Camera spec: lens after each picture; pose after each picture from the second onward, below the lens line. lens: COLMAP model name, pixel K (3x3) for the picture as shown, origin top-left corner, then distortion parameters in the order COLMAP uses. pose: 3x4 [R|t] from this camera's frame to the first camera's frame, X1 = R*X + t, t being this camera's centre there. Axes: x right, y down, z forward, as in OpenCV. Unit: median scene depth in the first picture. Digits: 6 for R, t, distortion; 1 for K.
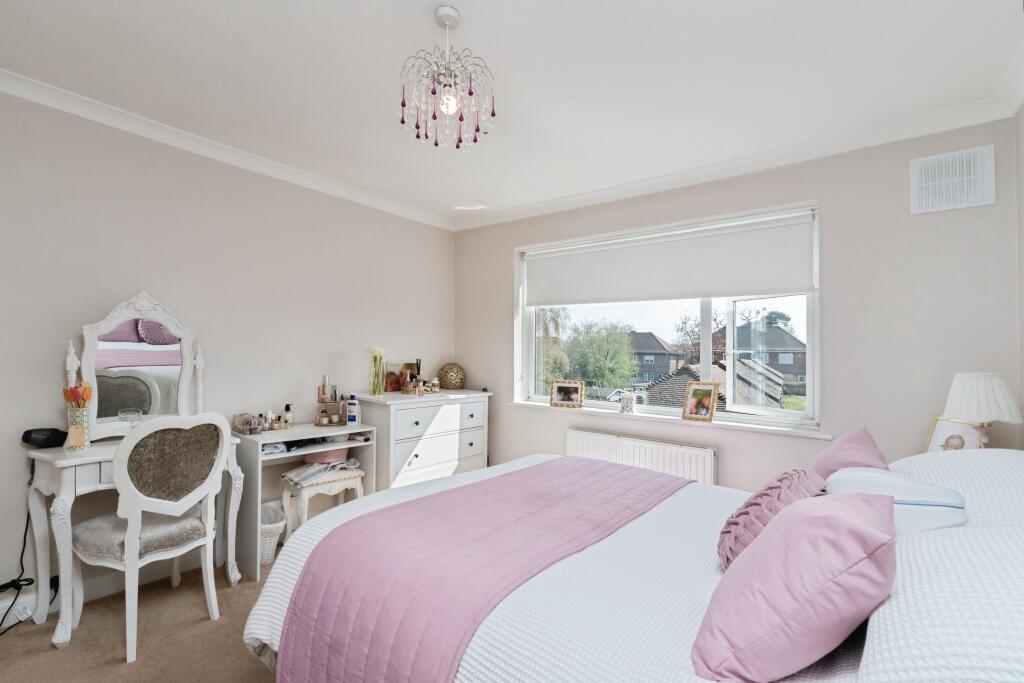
lens RADIAL K [[441.4, 0, 513.5], [0, 441.4, 343.7], [0, 0, 1]] dist [0.000616, 0.000388]
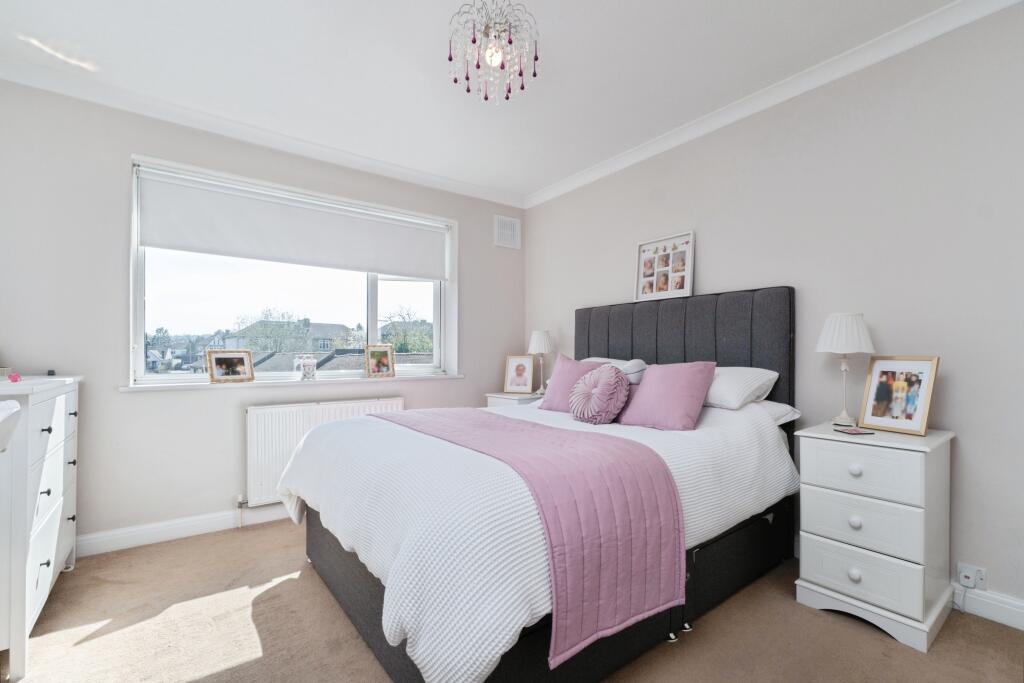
lens RADIAL K [[441.4, 0, 513.6], [0, 441.4, 342.6], [0, 0, 1]] dist [0.000616, 0.000388]
pose [[0.274686, -0.001172, 0.961533, -0.519537], [-0.013454, 0.999897, 0.005063, 0.059716], [-0.961440, -0.014327, 0.274642, 0.283432]]
